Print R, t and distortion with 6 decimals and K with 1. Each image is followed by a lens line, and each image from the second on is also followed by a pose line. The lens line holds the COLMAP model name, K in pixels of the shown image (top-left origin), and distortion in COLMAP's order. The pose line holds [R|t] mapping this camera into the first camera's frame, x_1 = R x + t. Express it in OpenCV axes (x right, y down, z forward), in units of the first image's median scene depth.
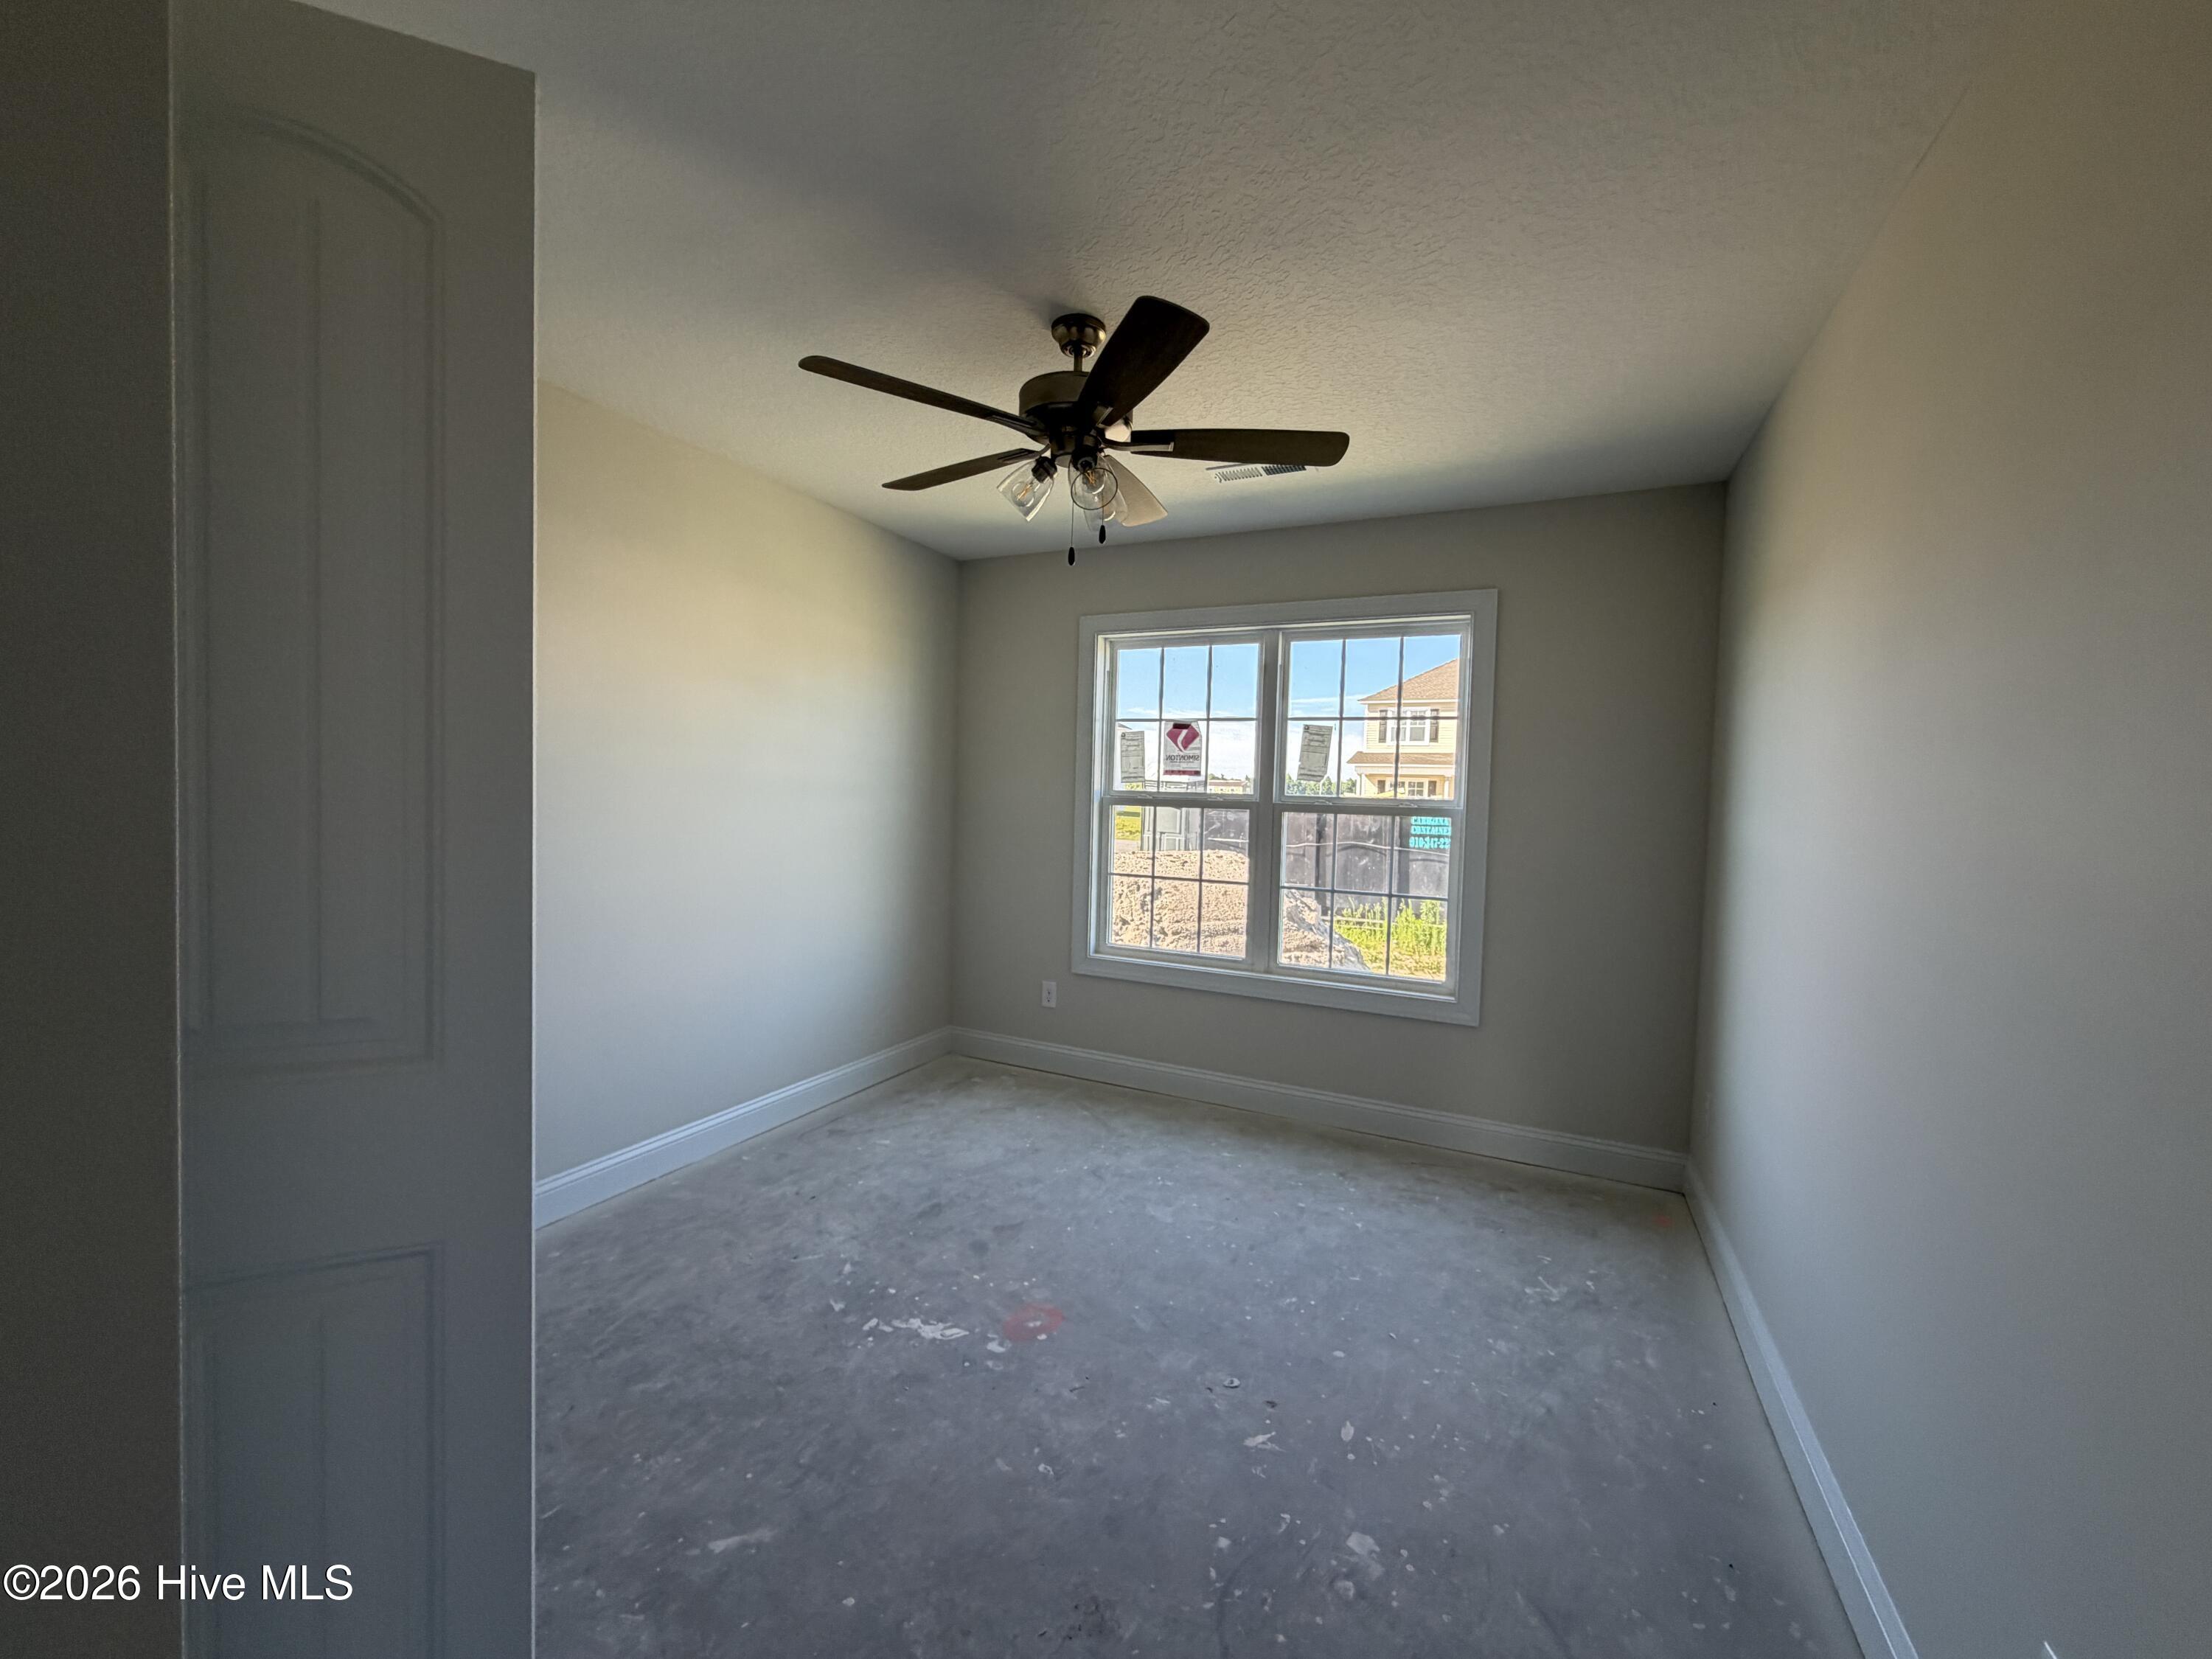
lens RADIAL K [[890.1, 0, 1099.9], [0, 890.1, 781.0], [0, 0, 1]] dist [-0.000224, -0.000010]
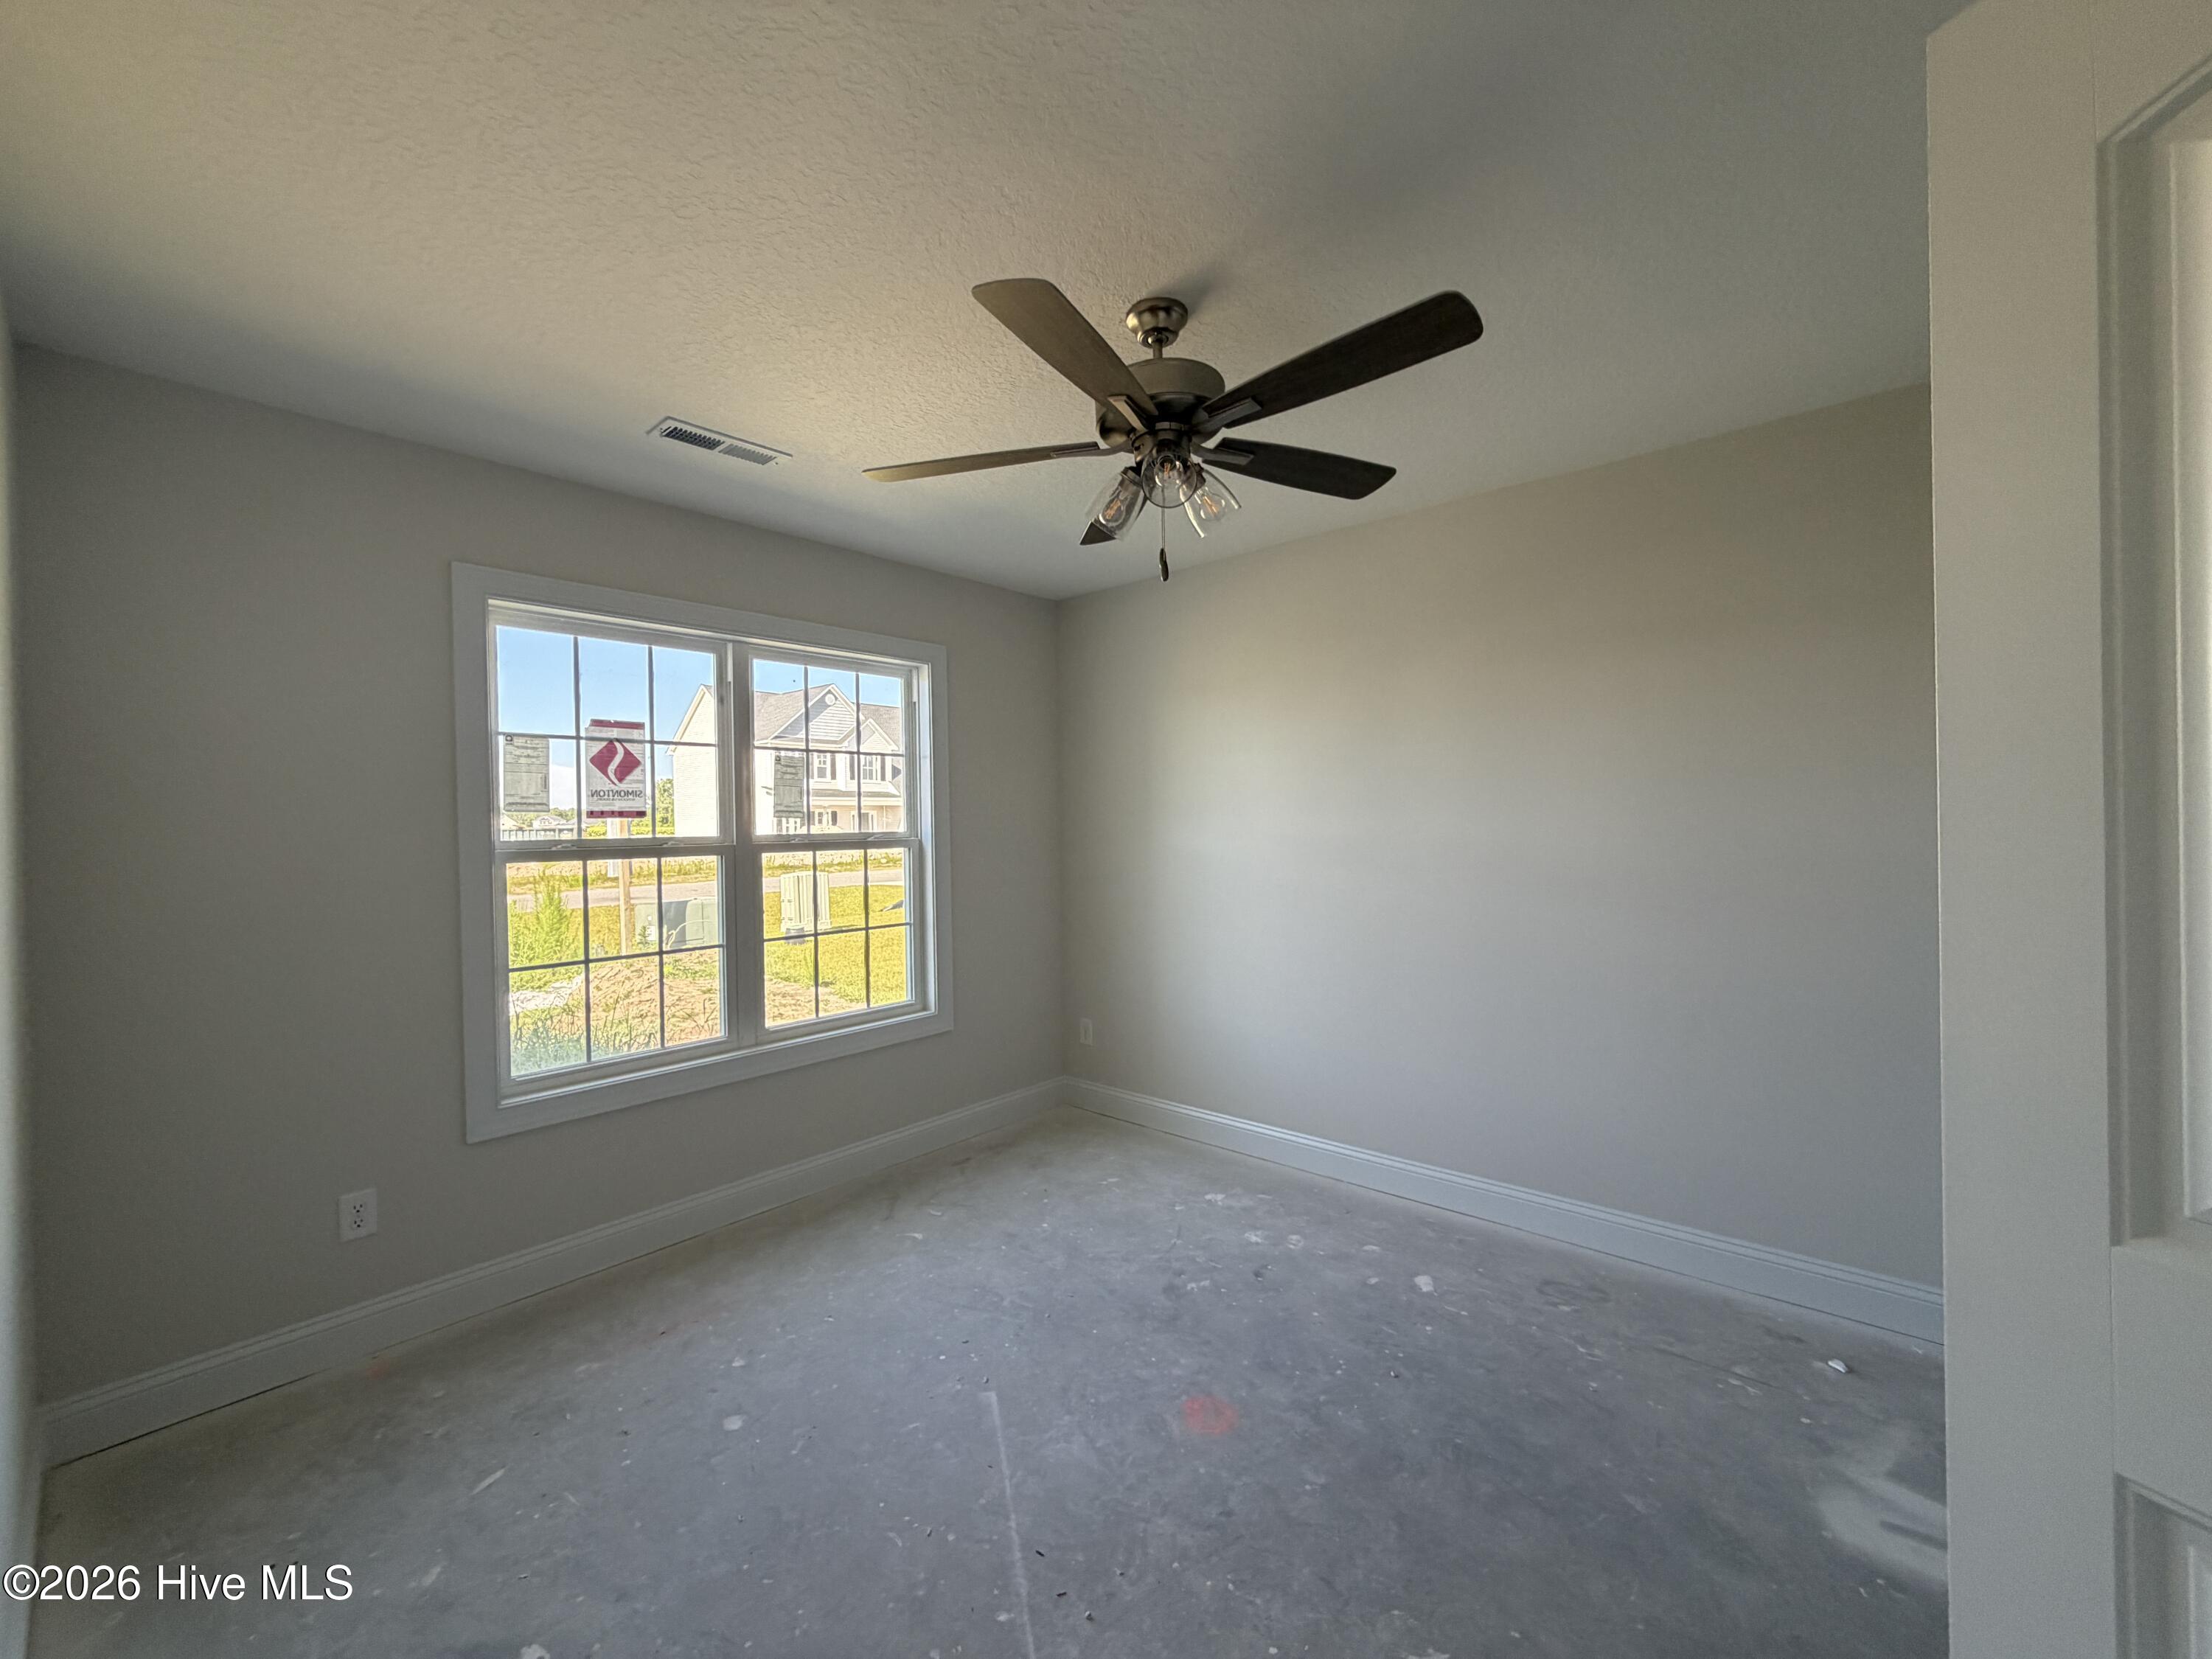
lens RADIAL K [[882.0, 0, 1097.9], [0, 882.0, 829.4], [0, 0, 1]] dist [-0.001062, -0.000049]
pose [[0.268896, -0.044507, 0.962140, -0.512117], [0.034381, 0.998739, 0.036592, -0.009900], [-0.962555, 0.023240, 0.270087, 0.437752]]
